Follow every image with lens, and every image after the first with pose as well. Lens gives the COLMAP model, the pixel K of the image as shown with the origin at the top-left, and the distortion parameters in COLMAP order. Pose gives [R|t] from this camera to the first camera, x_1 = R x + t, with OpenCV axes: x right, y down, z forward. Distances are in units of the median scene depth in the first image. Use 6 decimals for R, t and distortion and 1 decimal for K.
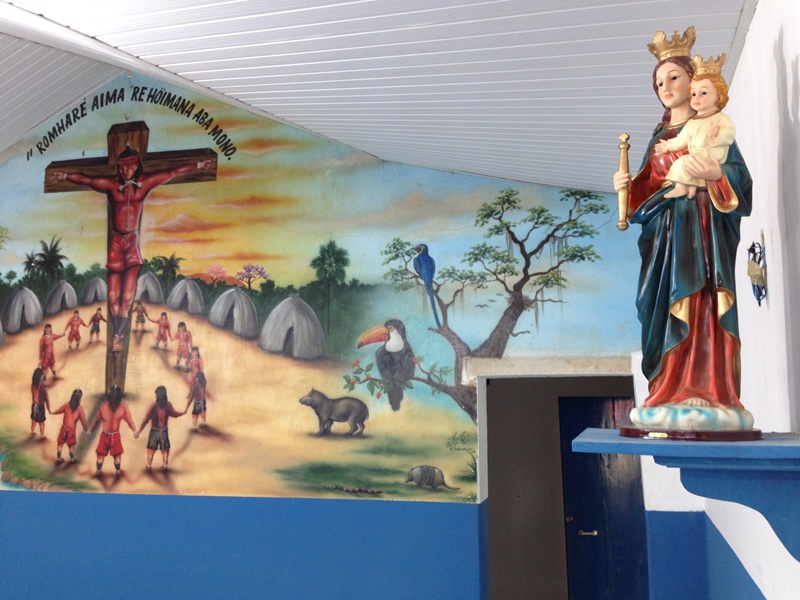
lens RADIAL K [[729.8, 0, 400.0], [0, 729.8, 300.0], [0, 0, 1]] dist [0.119414, -0.214380]
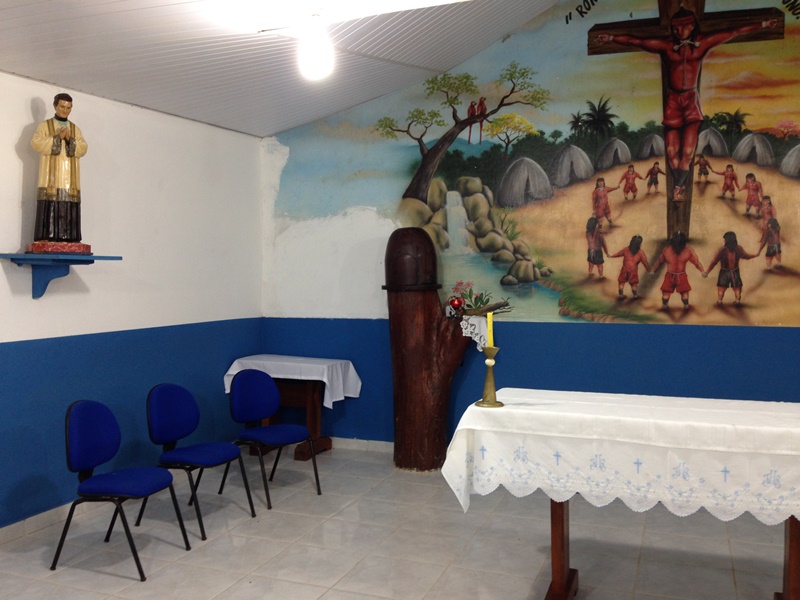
lens RADIAL K [[729.8, 0, 400.0], [0, 729.8, 300.0], [0, 0, 1]] dist [0.119414, -0.214380]
pose [[0.996724, 0.006834, -0.080595, -0.716036], [0.007133, 0.985115, 0.171749, 0.021773], [0.080569, -0.171761, 0.981838, -0.156121]]
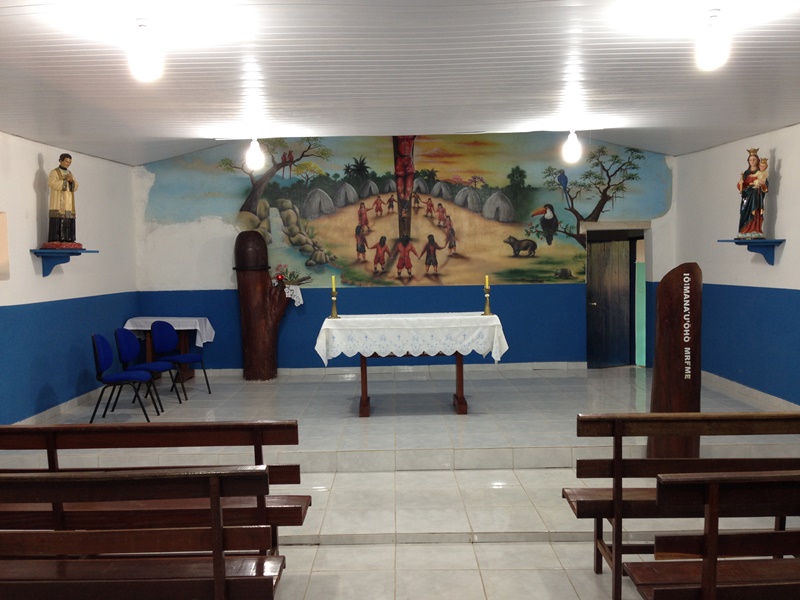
lens RADIAL K [[729.8, 0, 400.0], [0, 729.8, 300.0], [0, 0, 1]] dist [0.119414, -0.214380]
pose [[0.956272, -0.025439, 0.291369, -0.984607], [-0.029698, 0.982616, 0.183259, -0.073931], [-0.290966, -0.183898, 0.938893, -0.903953]]
